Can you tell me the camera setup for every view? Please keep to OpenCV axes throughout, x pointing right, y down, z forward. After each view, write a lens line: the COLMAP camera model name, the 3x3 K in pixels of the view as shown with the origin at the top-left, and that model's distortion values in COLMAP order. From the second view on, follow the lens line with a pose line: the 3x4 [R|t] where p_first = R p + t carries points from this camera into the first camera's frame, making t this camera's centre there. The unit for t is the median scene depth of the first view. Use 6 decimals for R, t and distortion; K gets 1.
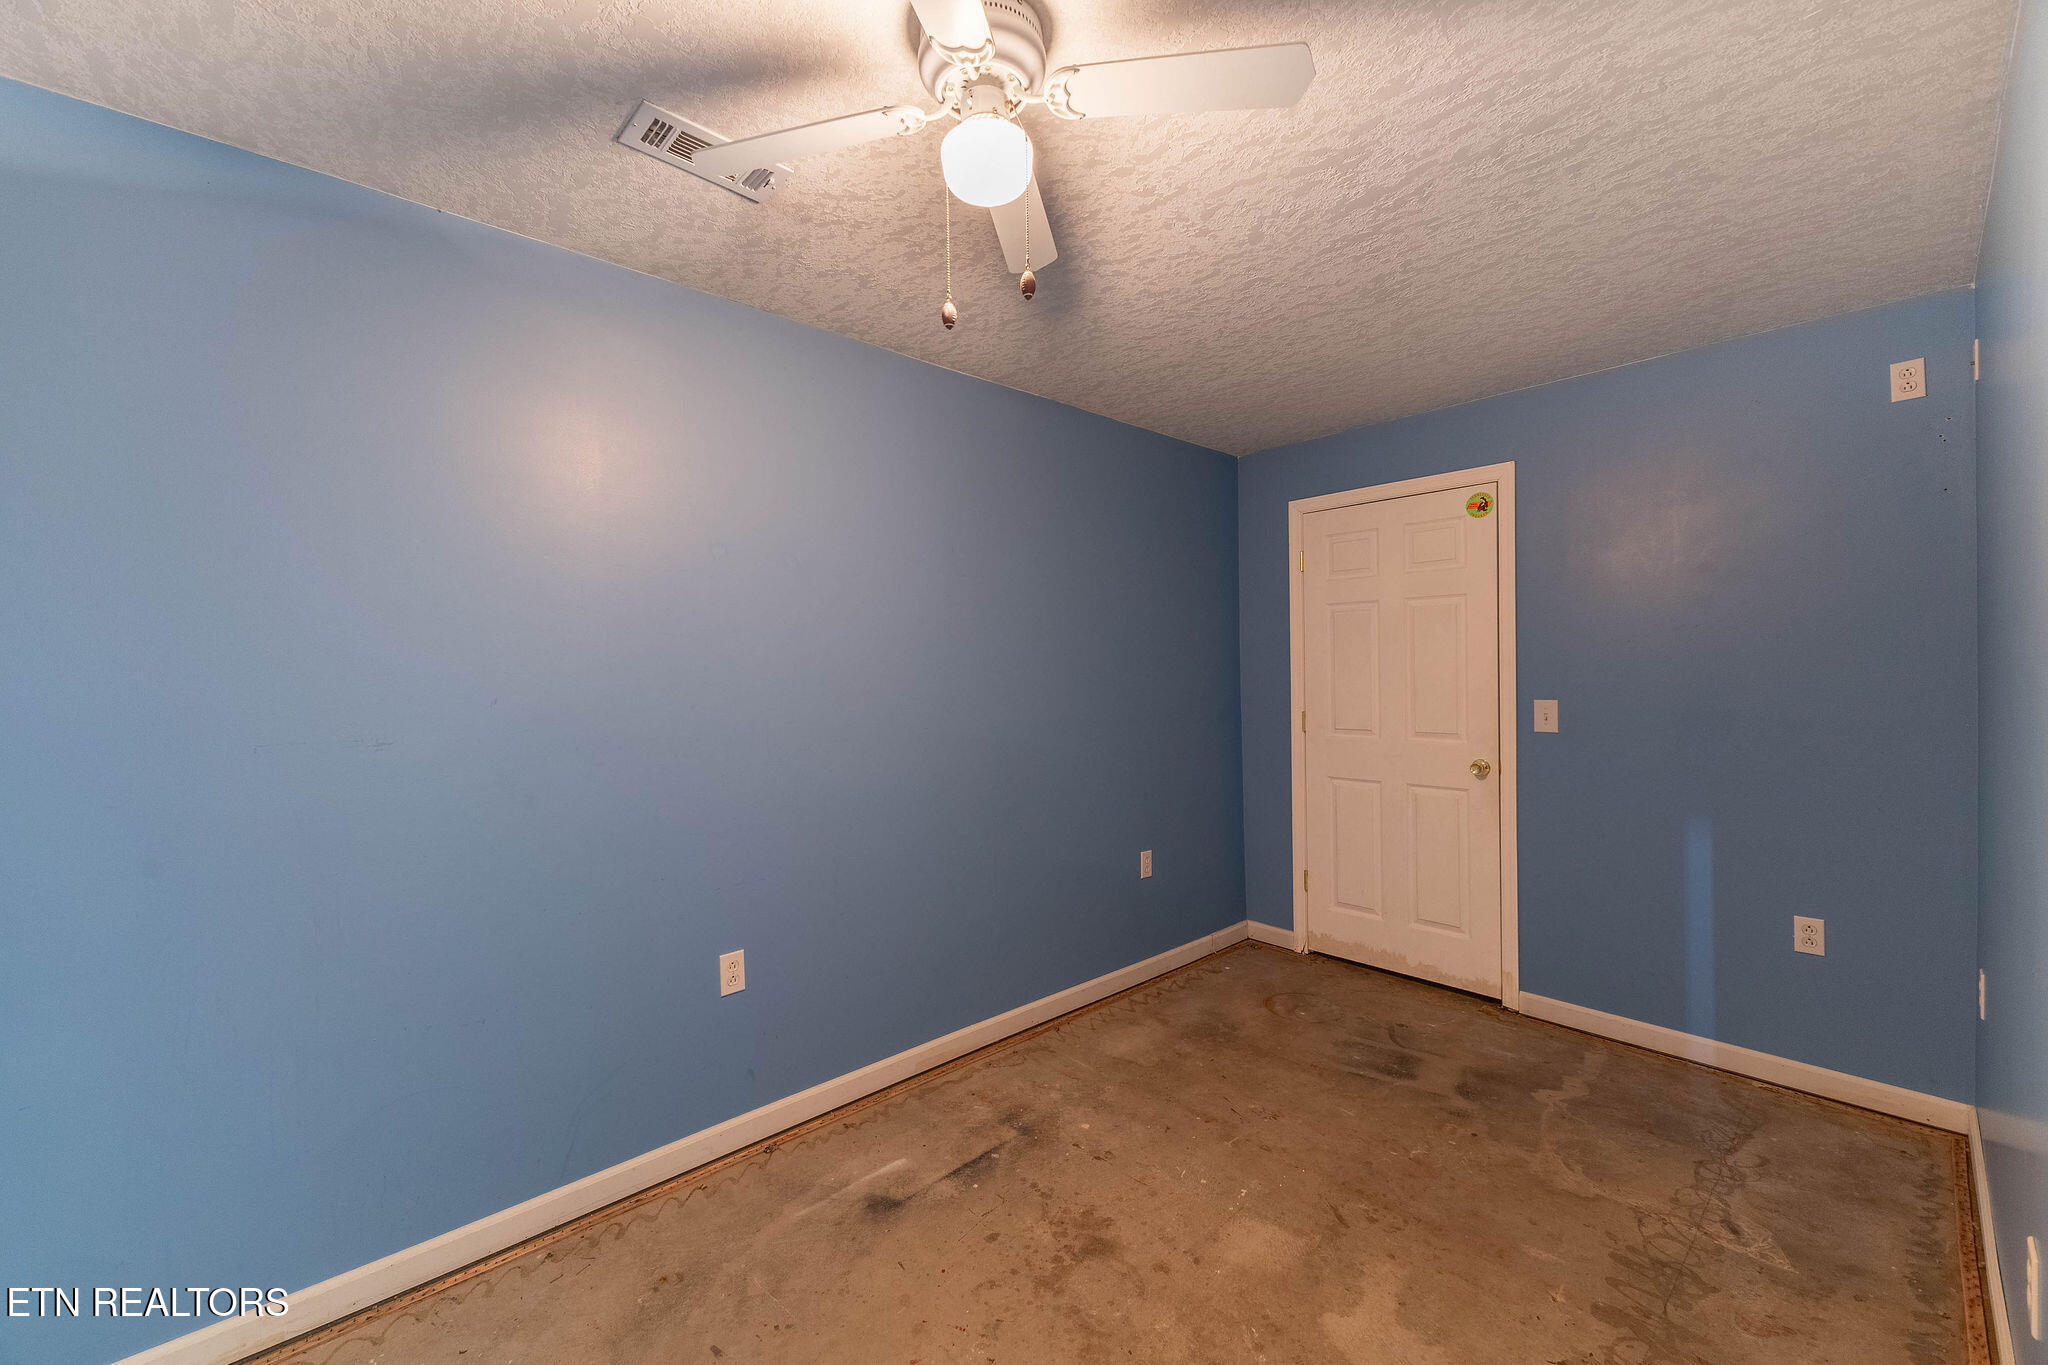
lens RADIAL K [[804.2, 0, 1024.4], [0, 804.2, 680.1], [0, 0, 1]] dist [0.013991, -0.003855]
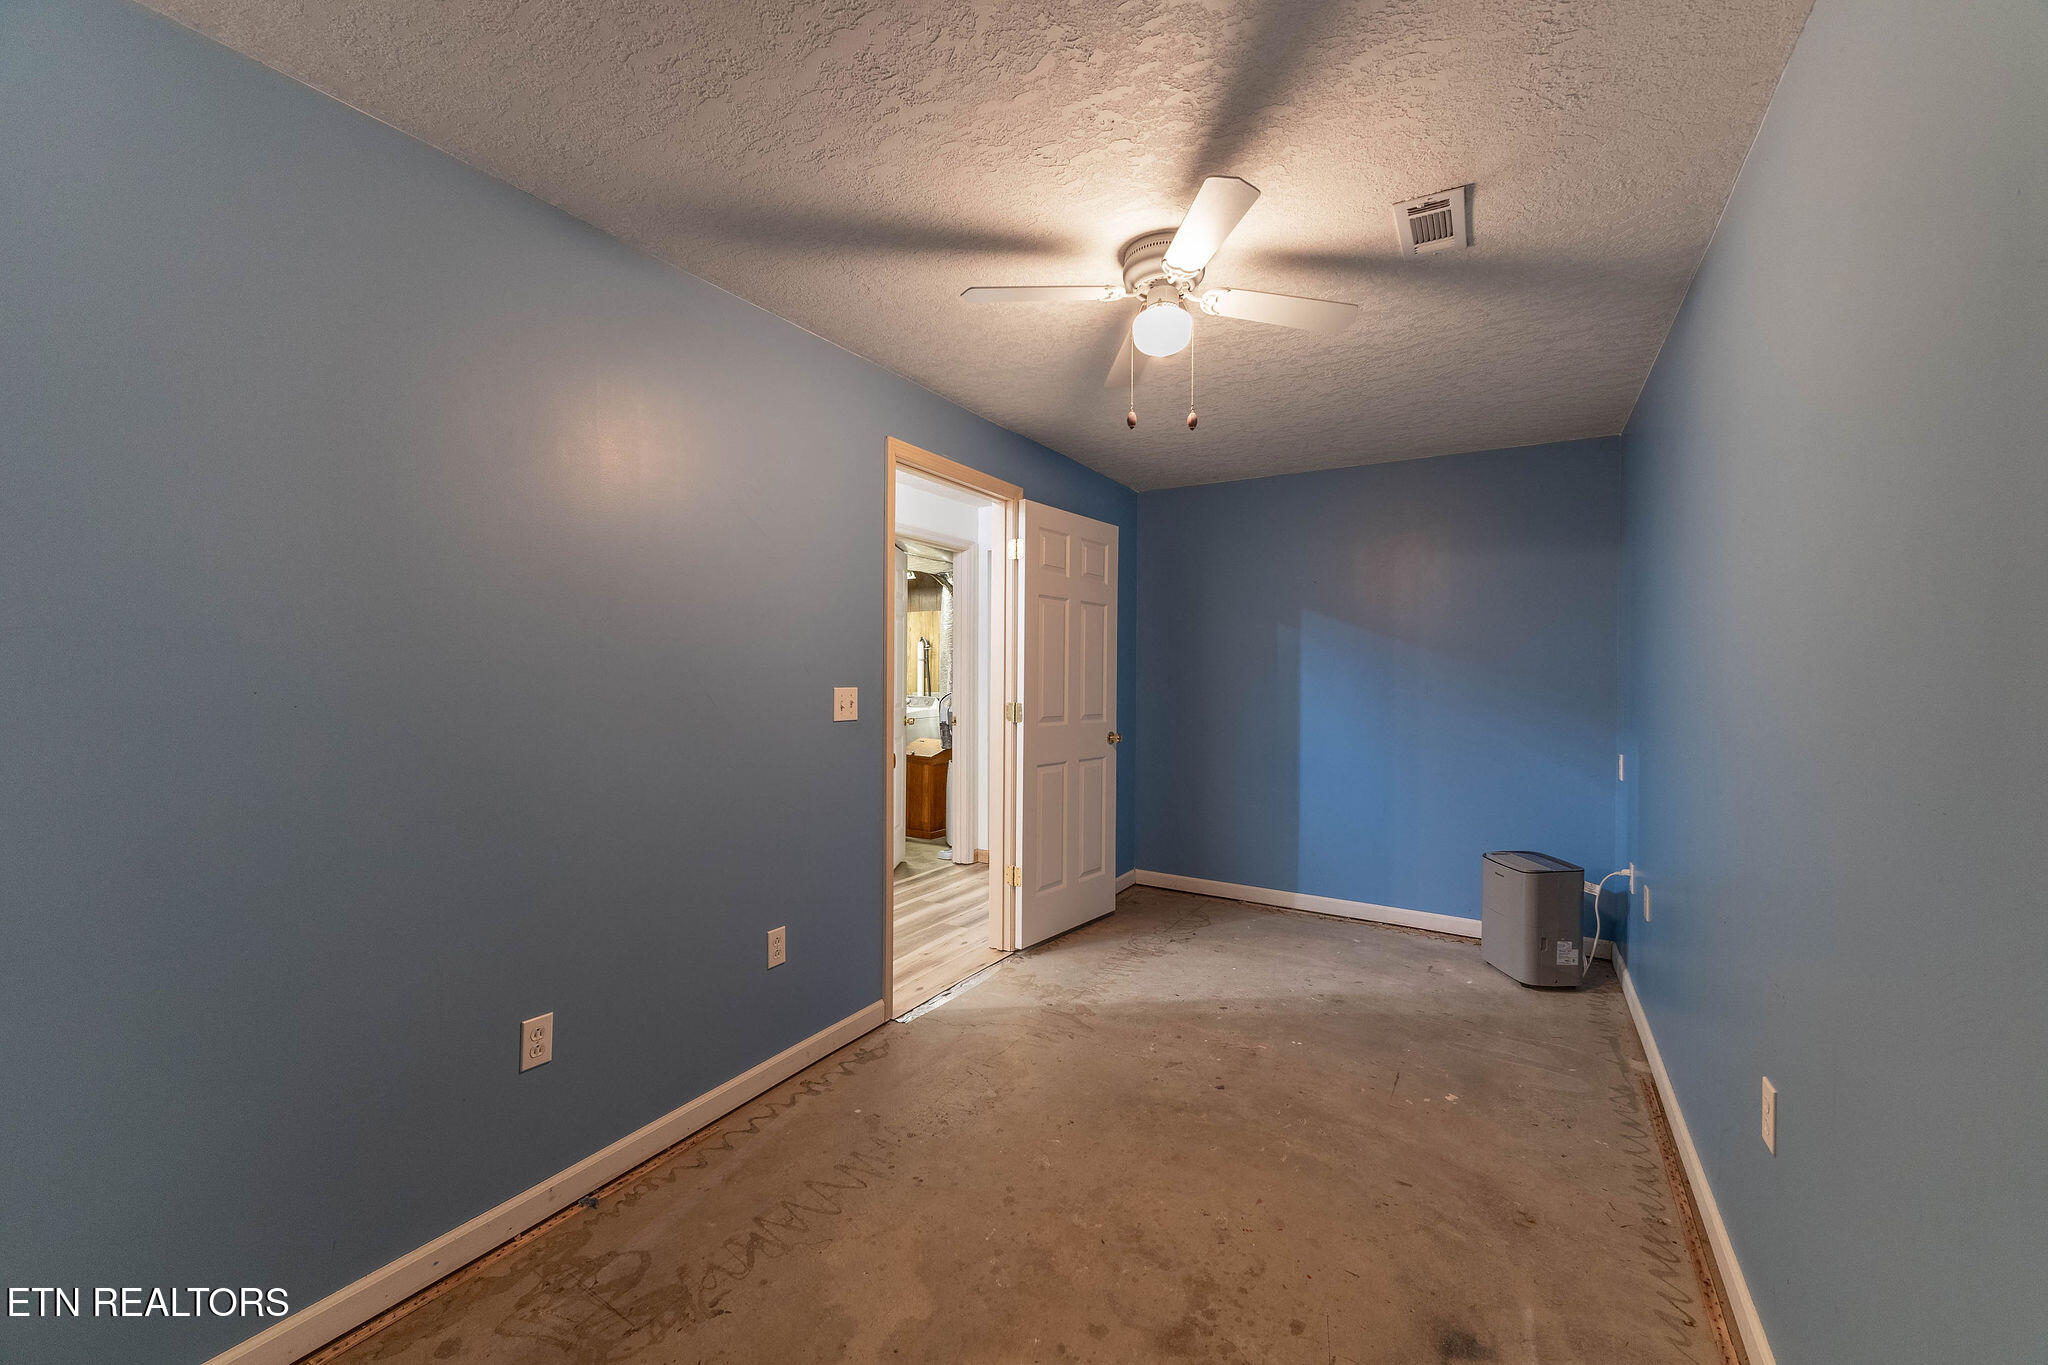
lens RADIAL K [[804.2, 0, 1024.4], [0, 804.2, 680.1], [0, 0, 1]] dist [0.013991, -0.003855]
pose [[-0.960867, 0.010656, -0.276804, 0.489413], [0.006005, 0.999826, 0.017642, 0.000294], [0.276944, 0.015289, -0.960764, 1.837577]]
